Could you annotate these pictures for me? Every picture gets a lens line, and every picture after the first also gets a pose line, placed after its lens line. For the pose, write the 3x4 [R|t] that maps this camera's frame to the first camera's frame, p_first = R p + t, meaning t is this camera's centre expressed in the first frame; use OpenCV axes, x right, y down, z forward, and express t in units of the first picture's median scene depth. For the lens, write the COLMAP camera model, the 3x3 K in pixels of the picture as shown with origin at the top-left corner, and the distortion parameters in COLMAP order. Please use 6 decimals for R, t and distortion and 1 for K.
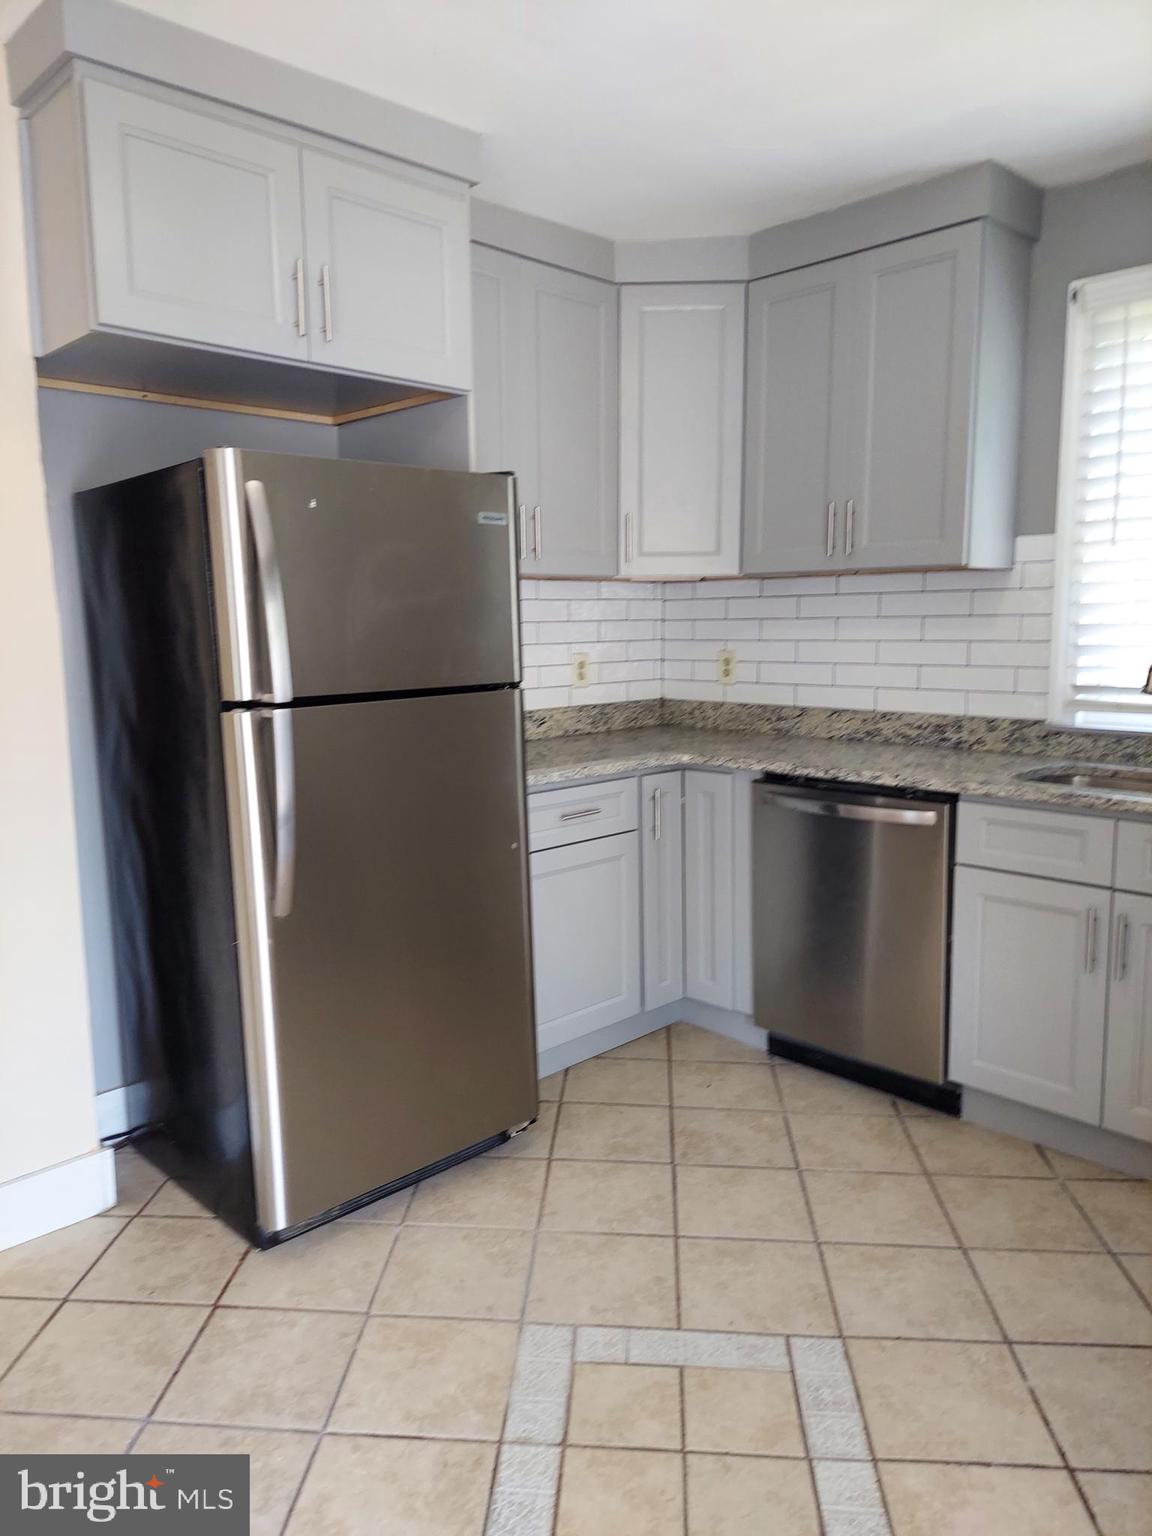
lens RADIAL K [[1099.0, 0, 569.6], [0, 1099.0, 764.0], [0, 0, 1]] dist [0.090252, -0.127774]
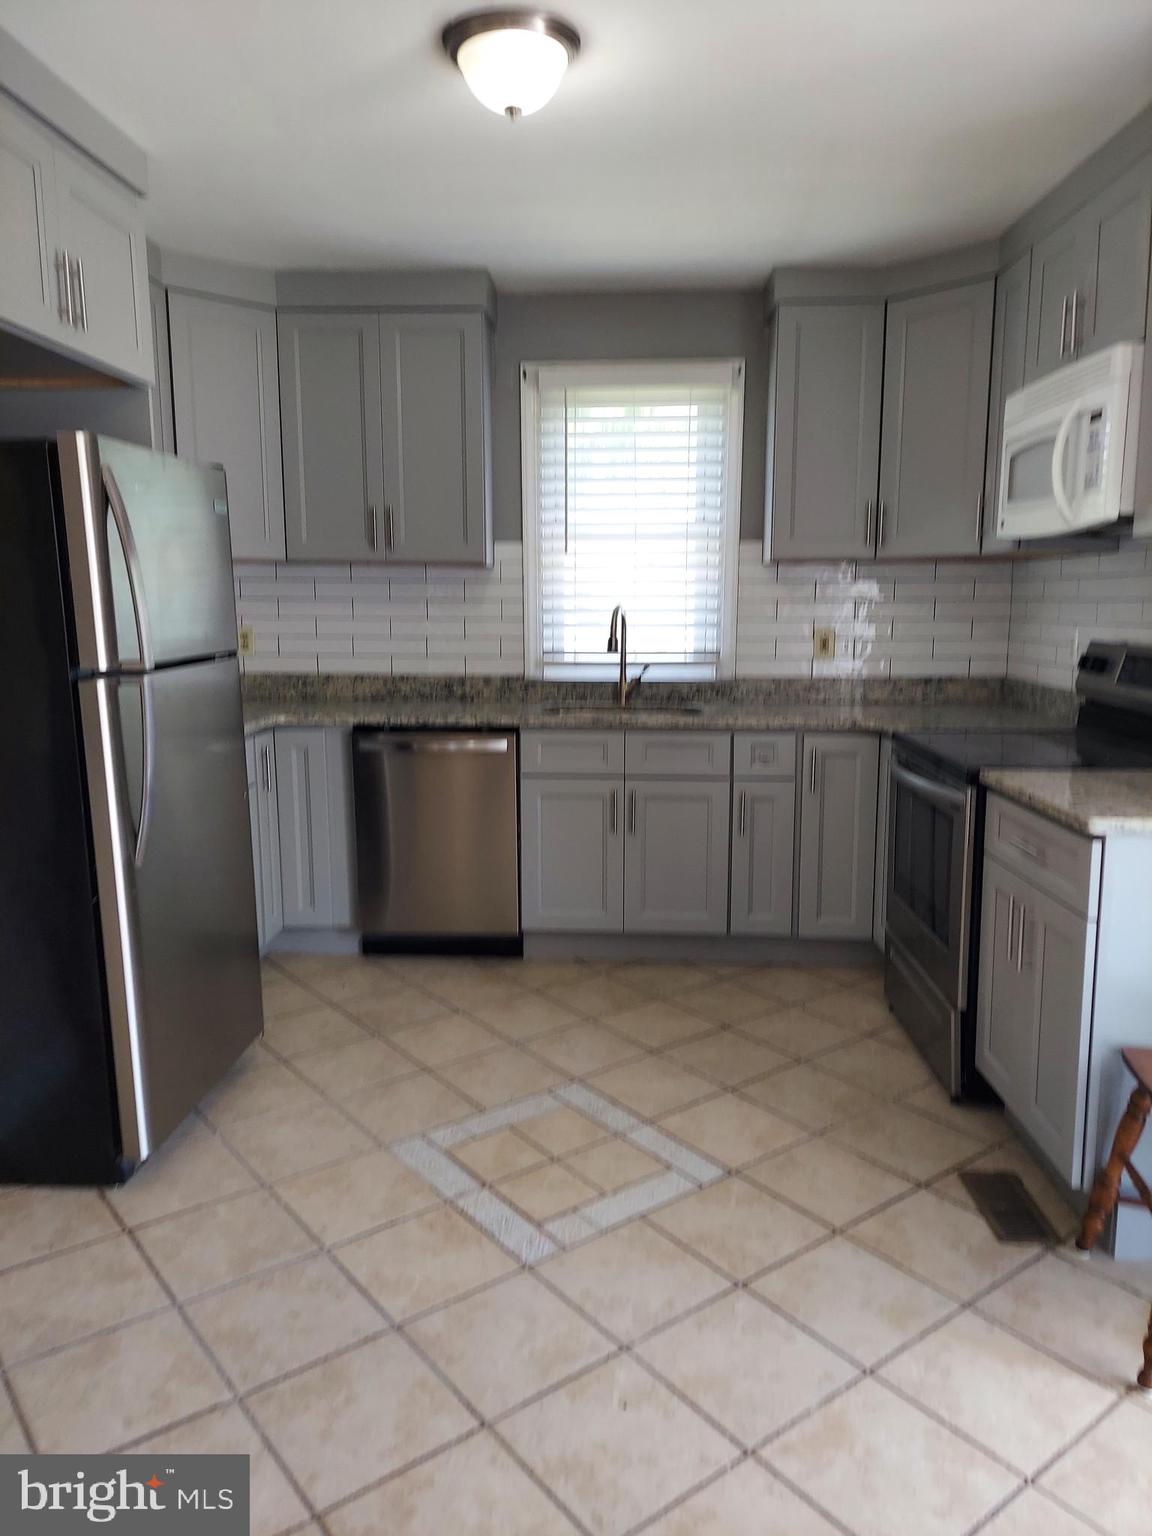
lens RADIAL K [[1099.0, 0, 569.6], [0, 1099.0, 764.0], [0, 0, 1]] dist [0.090252, -0.127774]
pose [[0.733469, -0.089718, 0.673776, -0.525471], [0.080122, 0.995752, 0.045371, 0.015445], [-0.674984, 0.020706, 0.737542, -0.072903]]
